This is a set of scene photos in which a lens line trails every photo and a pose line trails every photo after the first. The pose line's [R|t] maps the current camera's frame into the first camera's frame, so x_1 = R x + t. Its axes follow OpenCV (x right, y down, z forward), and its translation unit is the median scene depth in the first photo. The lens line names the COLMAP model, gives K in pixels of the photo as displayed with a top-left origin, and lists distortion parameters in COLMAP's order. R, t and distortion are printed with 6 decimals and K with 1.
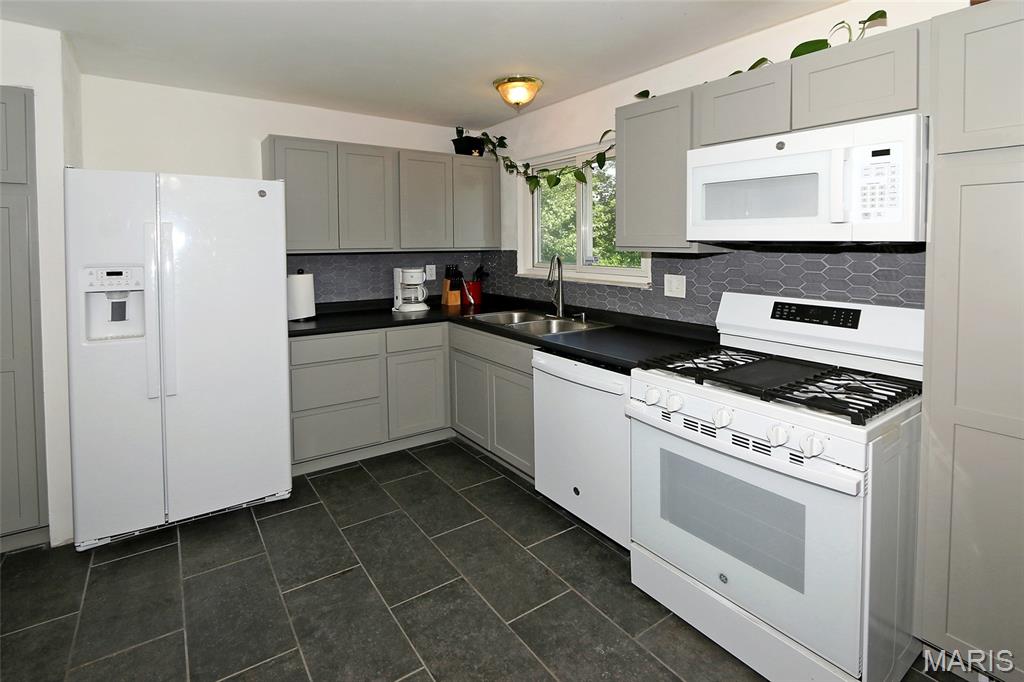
lens RADIAL K [[509.7, 0, 518.4], [0, 509.7, 273.6], [0, 0, 1]] dist [-0.022879, 0.000839]
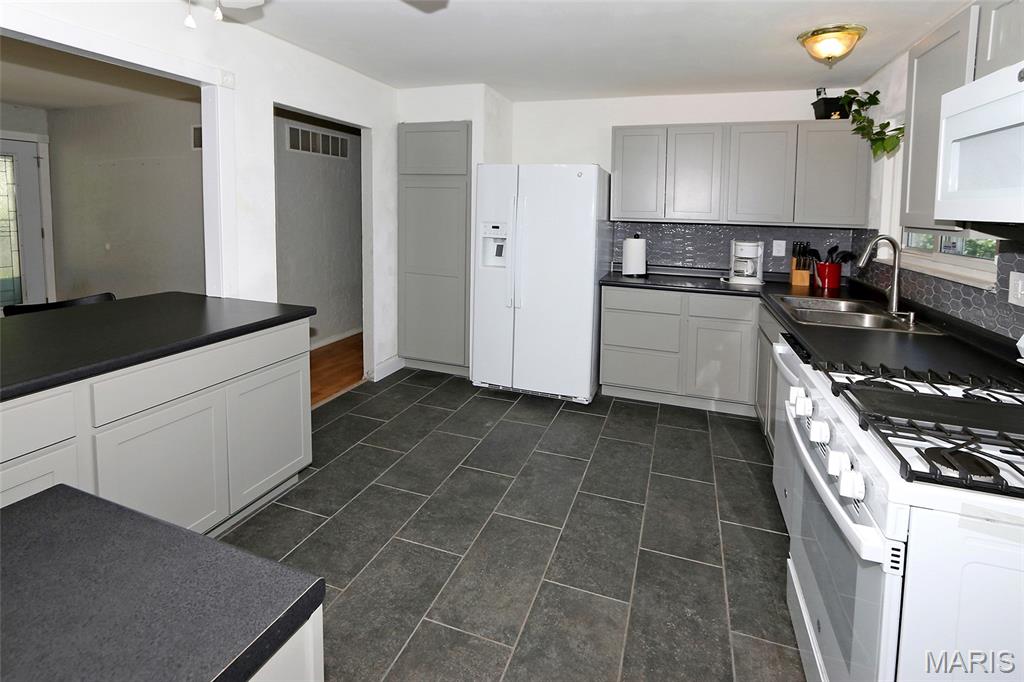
lens RADIAL K [[489.0, 0, 484.8], [0, 489.0, 272.3], [0, 0, 1]] dist [-0.036310, 0.000112]
pose [[0.546392, 0.122215, -0.828565, 0.475968], [-0.076333, 0.992445, 0.096051, -0.003876], [0.834044, 0.010766, 0.551593, 0.075289]]
